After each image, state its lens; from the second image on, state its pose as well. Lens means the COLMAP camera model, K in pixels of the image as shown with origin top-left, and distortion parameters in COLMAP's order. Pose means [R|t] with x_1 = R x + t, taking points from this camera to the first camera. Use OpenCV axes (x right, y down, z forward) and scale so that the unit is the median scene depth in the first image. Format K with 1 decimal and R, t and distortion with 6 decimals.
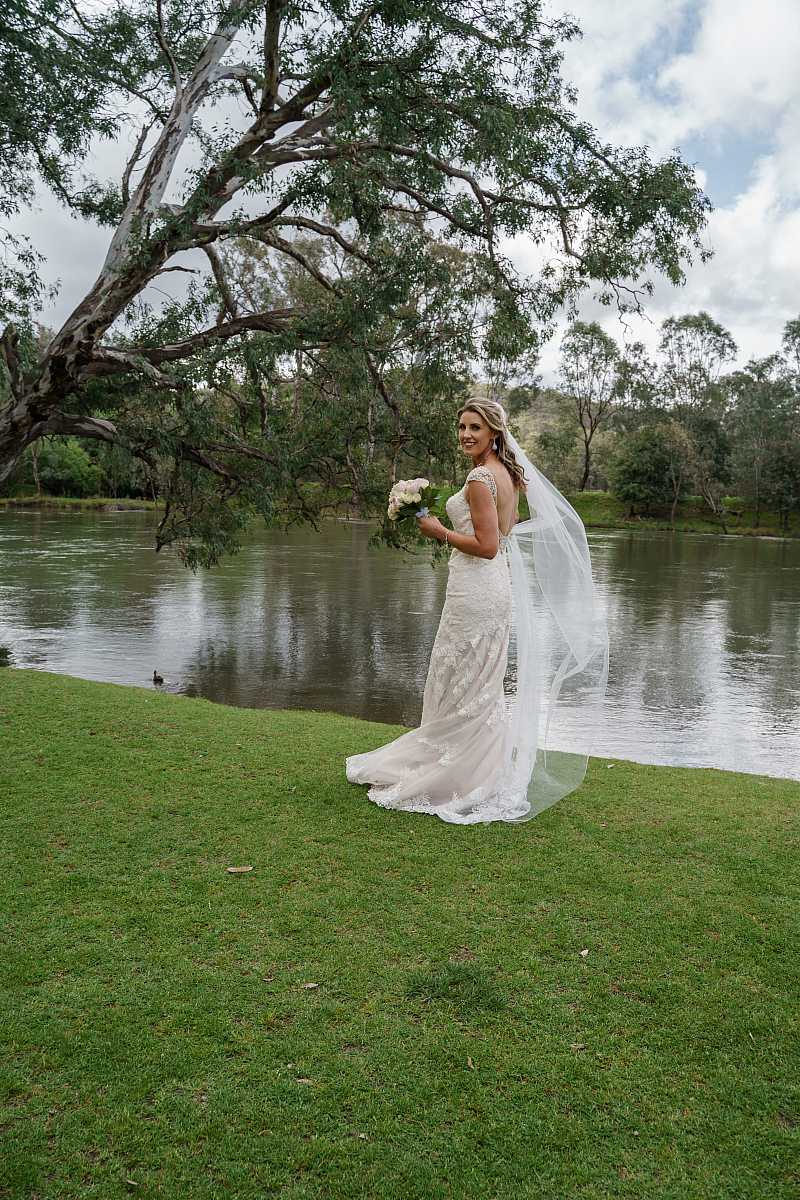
lens RADIAL K [[984.3, 0, 402.4], [0, 984.3, 592.9], [0, 0, 1]] dist [-0.096233, 0.051379]
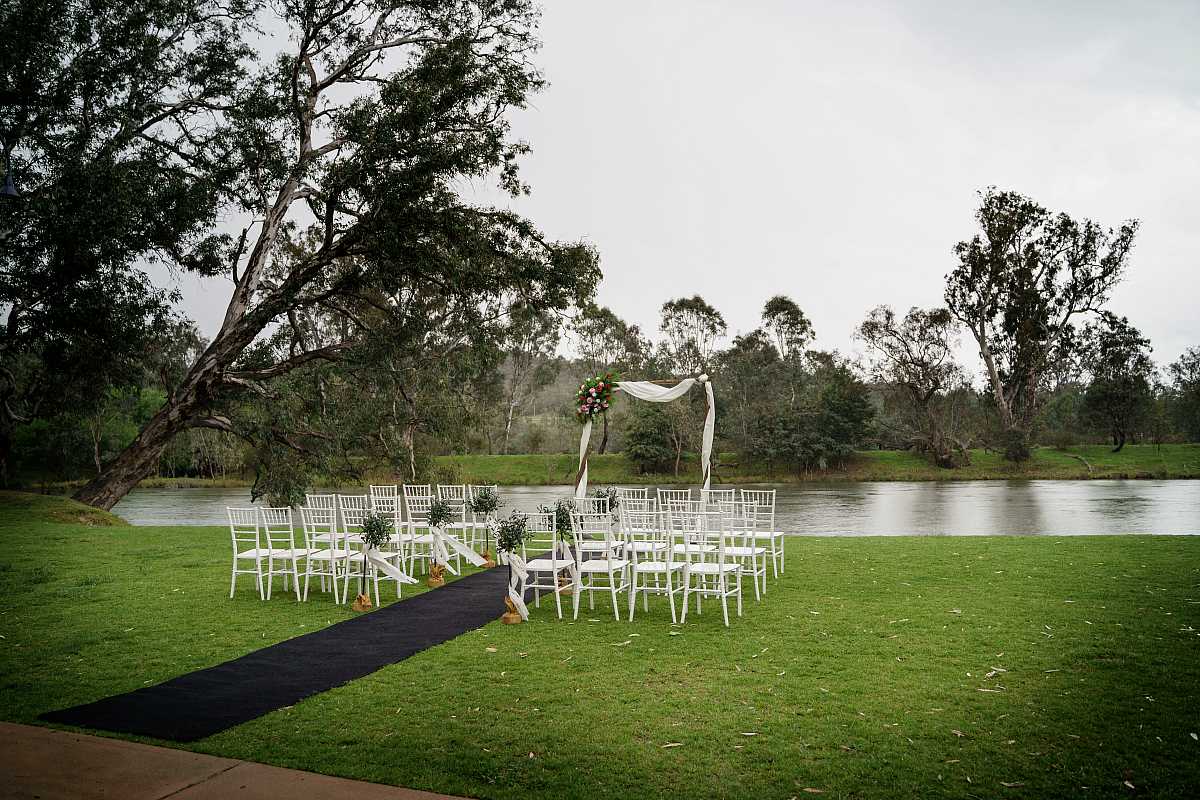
lens RADIAL K [[984.3, 0, 605.3], [0, 984.3, 392.4], [0, 0, 1]] dist [-0.096233, 0.051379]
pose [[0.987175, -0.034804, 0.155805, 0.014507], [0.060910, 0.984231, -0.166068, 0.018865], [-0.147568, 0.173428, 0.973728, -0.145049]]
